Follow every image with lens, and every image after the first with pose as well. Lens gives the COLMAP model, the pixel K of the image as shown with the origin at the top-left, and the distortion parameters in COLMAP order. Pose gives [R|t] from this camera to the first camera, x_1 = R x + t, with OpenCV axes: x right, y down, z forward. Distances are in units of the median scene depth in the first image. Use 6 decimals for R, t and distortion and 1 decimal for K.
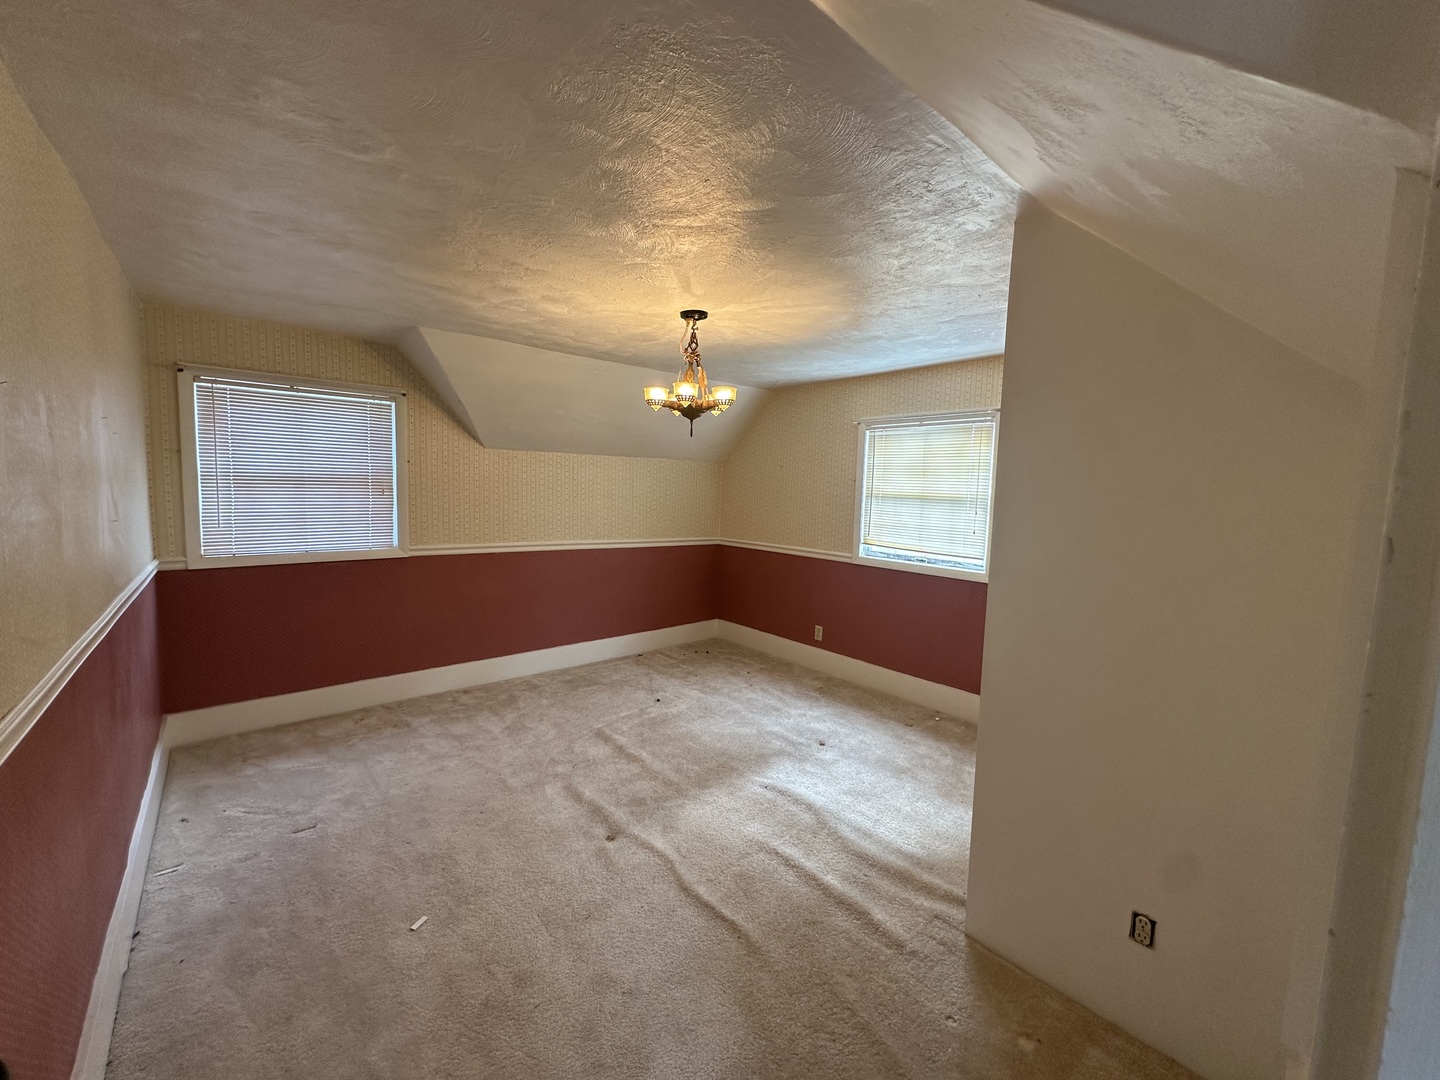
lens RADIAL K [[572.4, 0, 720.0], [0, 572.4, 540.0], [0, 0, 1]] dist [-0.000219, -0.000111]
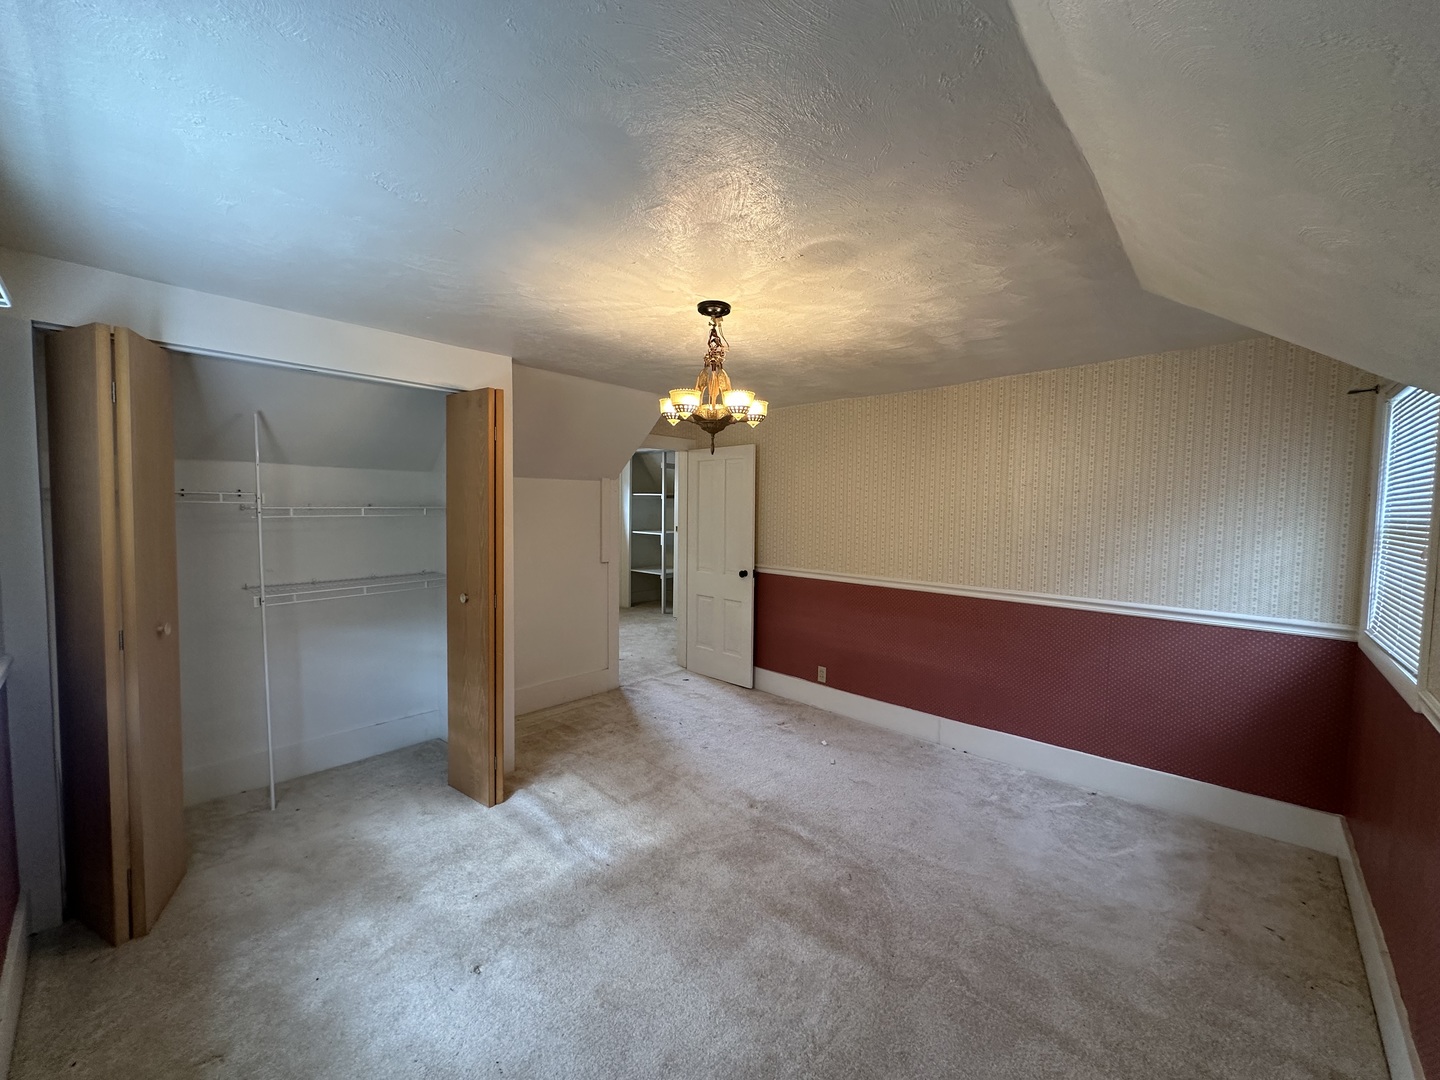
lens RADIAL K [[586.9, 0, 720.0], [0, 586.9, 540.0], [0, 0, 1]] dist [0.000017, 0.000051]
pose [[-0.991815, -0.032547, -0.123463, 0.028272], [-0.050568, 0.988026, 0.145764, -0.126643], [0.117240, 0.150814, -0.981585, 1.304742]]
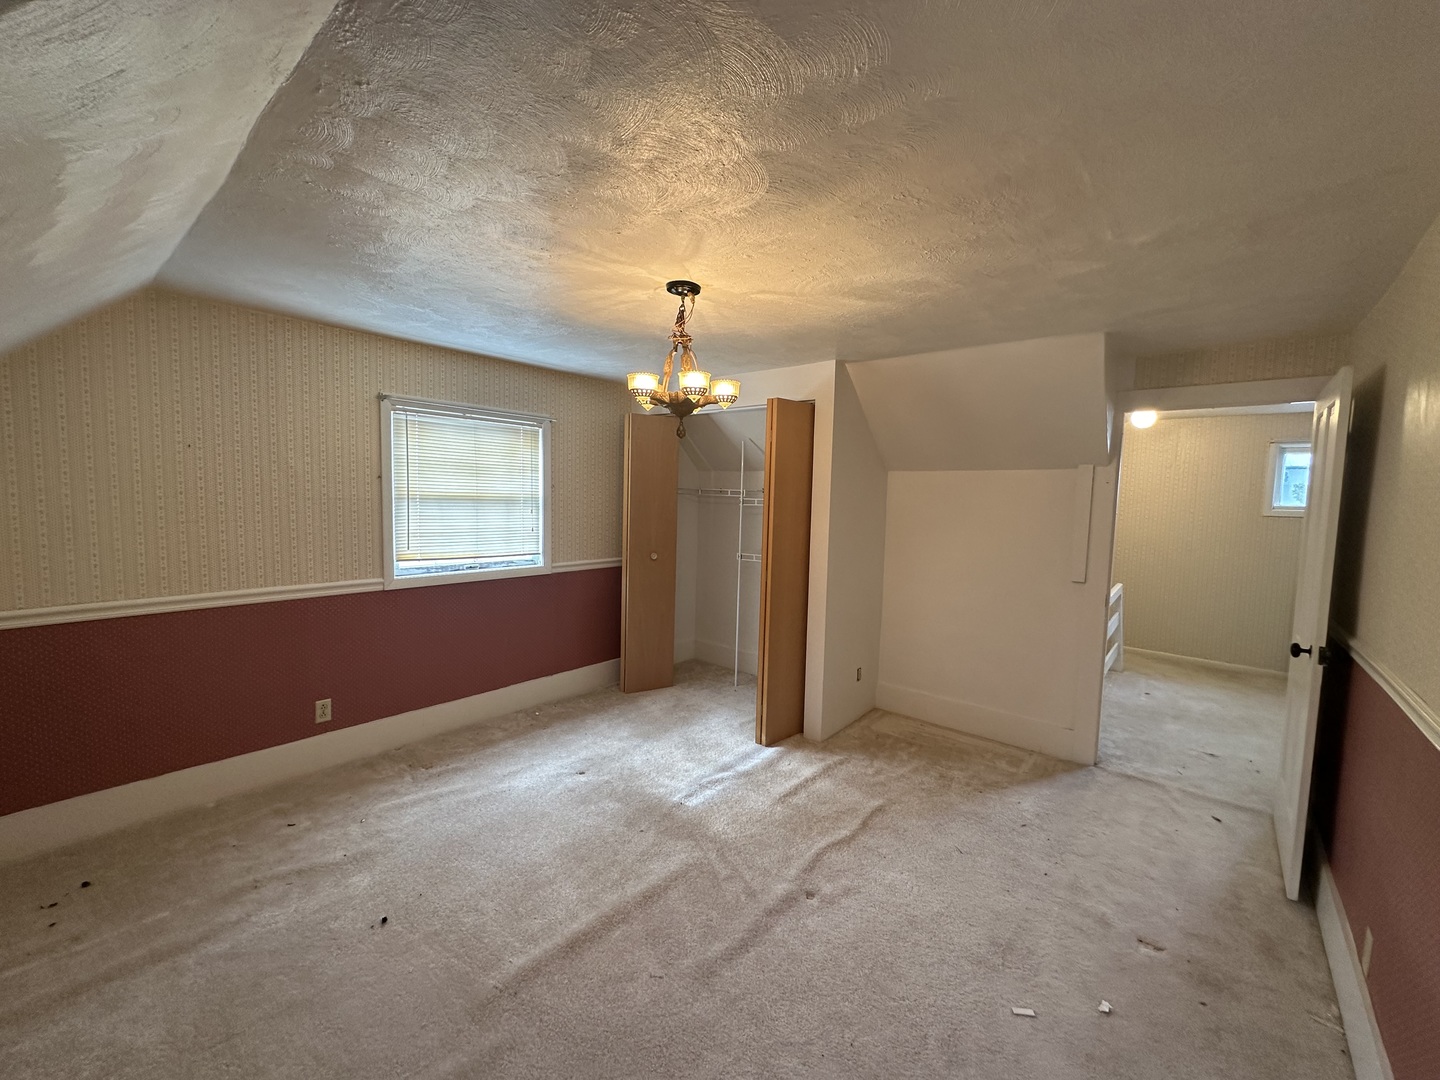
lens RADIAL K [[572.4, 0, 720.0], [0, 572.4, 540.0], [0, 0, 1]] dist [-0.000219, -0.000111]
pose [[-0.155789, -0.108365, 0.981828, -0.610818], [0.065289, 0.990661, 0.119699, -0.092083], [-0.985630, 0.082751, -0.147259, 0.756120]]
